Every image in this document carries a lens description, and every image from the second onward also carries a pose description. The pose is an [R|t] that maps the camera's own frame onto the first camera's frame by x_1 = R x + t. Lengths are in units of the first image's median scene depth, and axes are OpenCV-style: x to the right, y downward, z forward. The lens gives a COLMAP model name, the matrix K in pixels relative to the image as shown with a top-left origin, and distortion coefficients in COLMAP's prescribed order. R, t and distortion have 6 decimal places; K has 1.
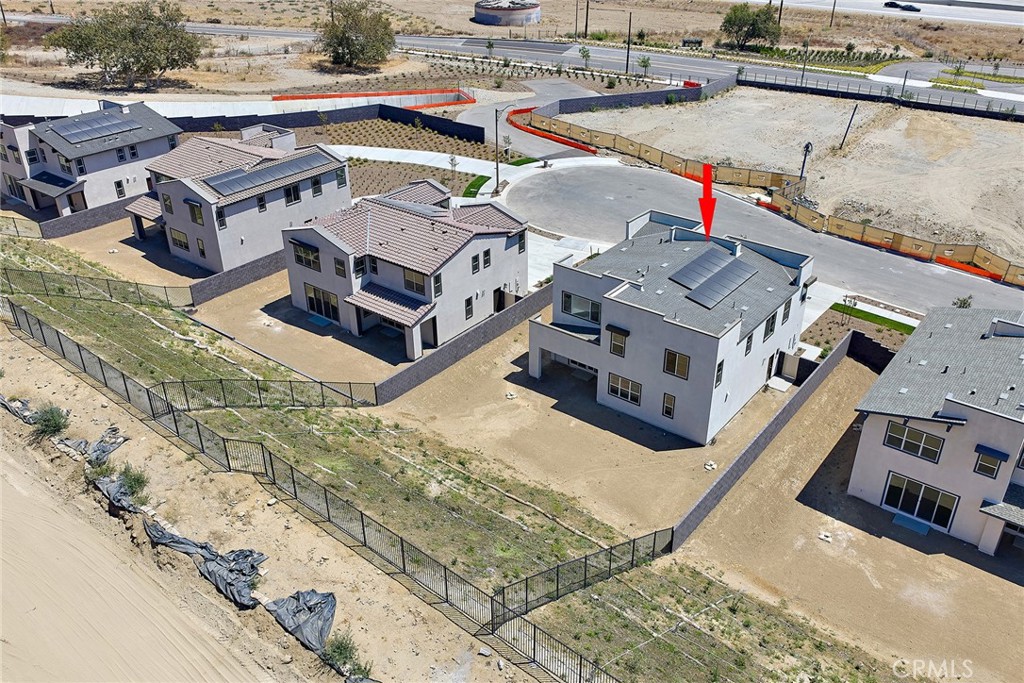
lens RADIAL K [[852.3, 0, 516.5], [0, 852.3, 338.7], [0, 0, 1]] dist [0.010167, -0.012811]
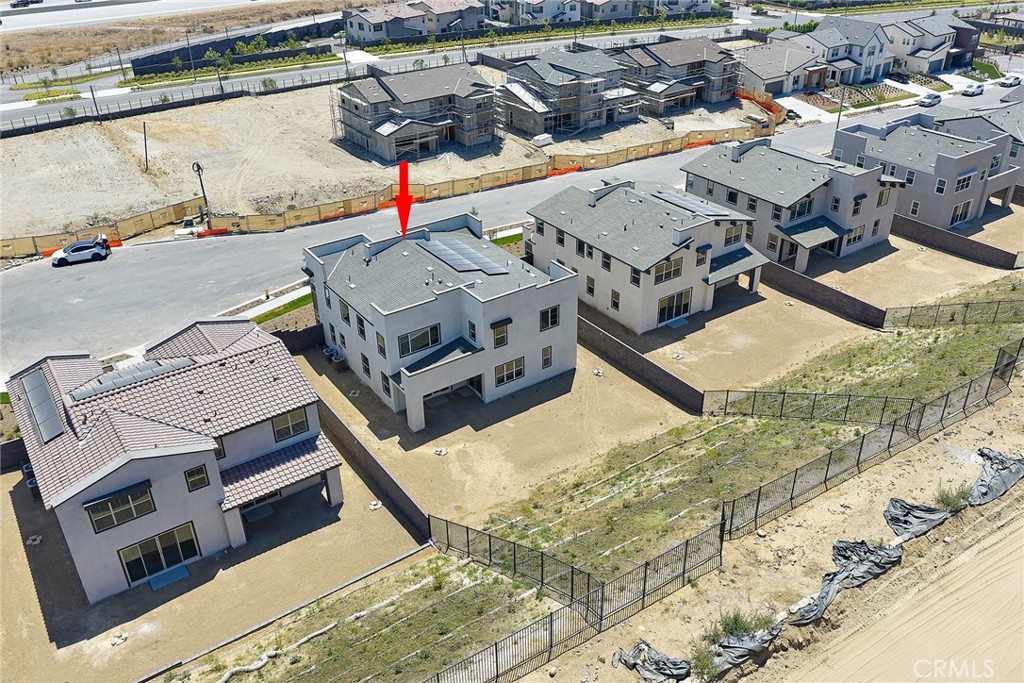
lens RADIAL K [[852.3, 0, 517.9], [0, 852.3, 343.1], [0, 0, 1]] dist [0.010167, -0.012811]
pose [[0.290510, -0.483490, 0.825736, -0.654575], [0.478321, 0.820777, 0.312304, -0.266688], [-0.828742, 0.304240, 0.469708, 0.416244]]
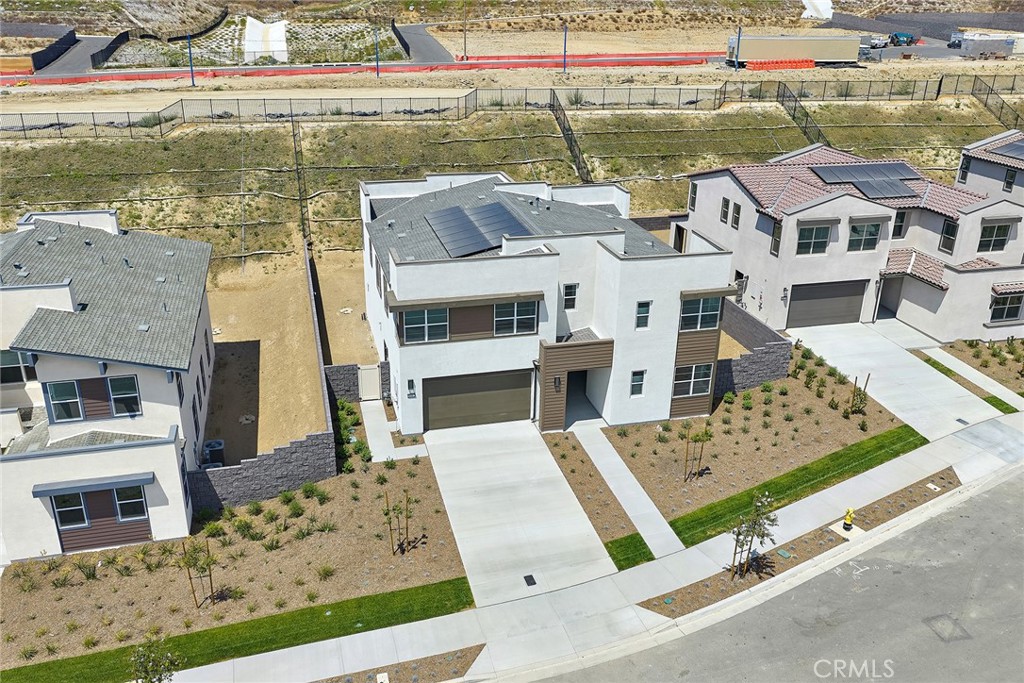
lens RADIAL K [[852.3, 0, 513.6], [0, 852.3, 341.9], [0, 0, 1]] dist [0.010167, -0.012811]
pose [[-0.600820, 0.303913, -0.739359, 0.687711], [-0.408256, 0.678535, 0.610669, -0.406669], [0.687272, 0.668750, -0.283603, 1.174836]]
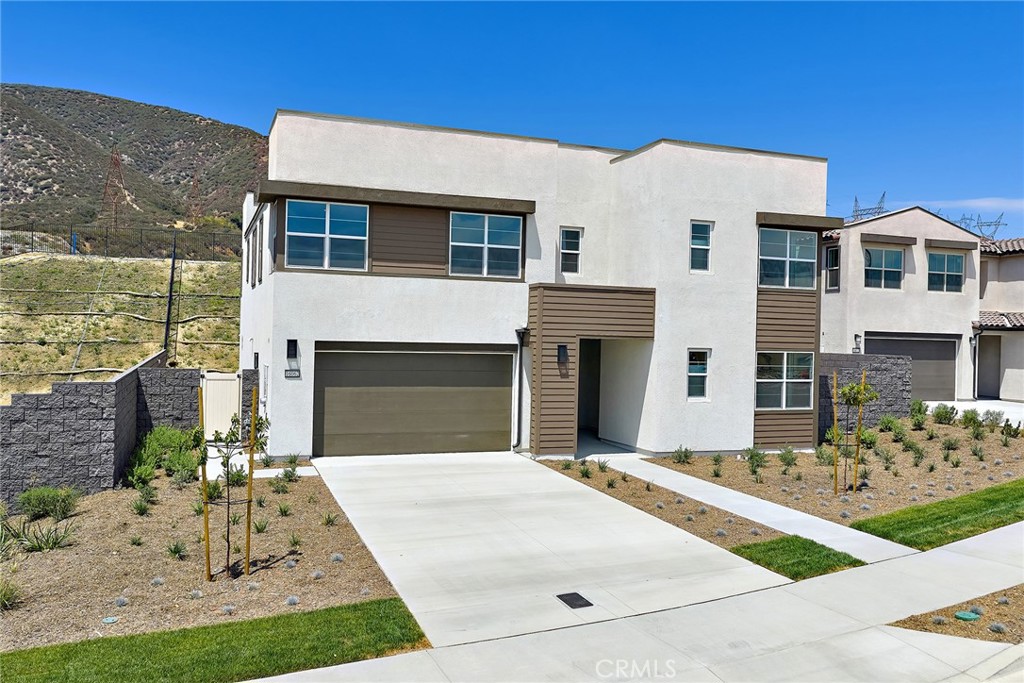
lens RADIAL K [[852.3, 0, 517.2], [0, 852.3, 342.3], [0, 0, 1]] dist [0.010167, -0.012811]
pose [[-0.517835, -0.002291, -0.855477, 0.537528], [-0.439606, 0.858578, 0.263801, -0.134369], [0.733889, 0.512678, -0.445609, 1.177391]]
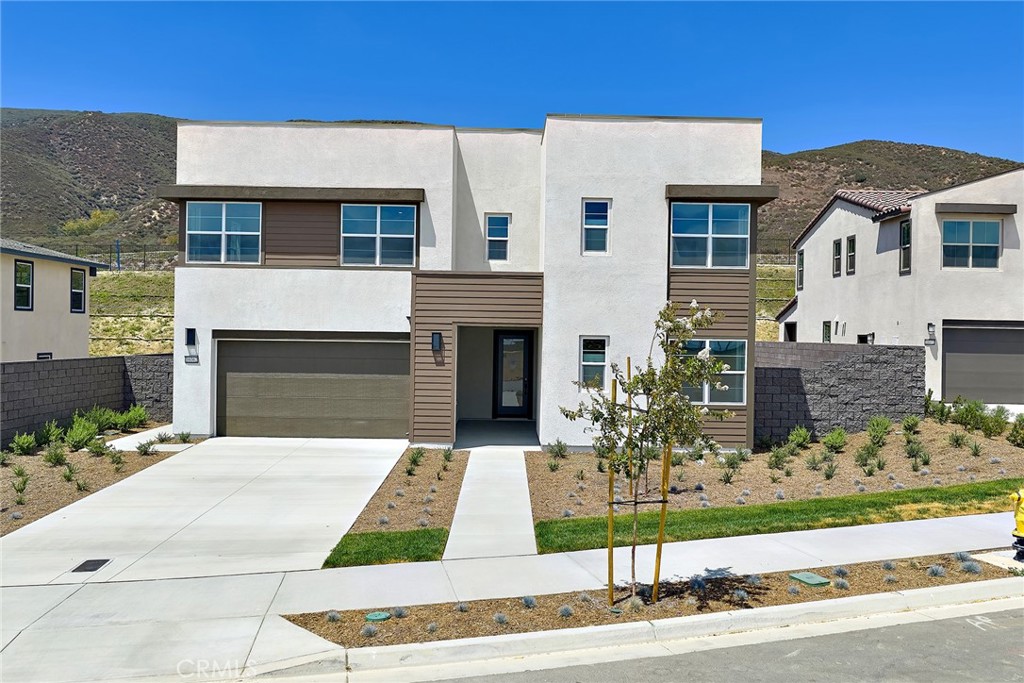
lens RADIAL K [[852.3, 0, 515.6], [0, 852.3, 339.8], [0, 0, 1]] dist [0.010167, -0.012811]
pose [[-0.780524, -0.004434, -0.625110, 0.431380], [-0.320057, 0.861806, 0.393516, -0.187107], [0.536978, 0.507219, -0.674080, 1.276426]]
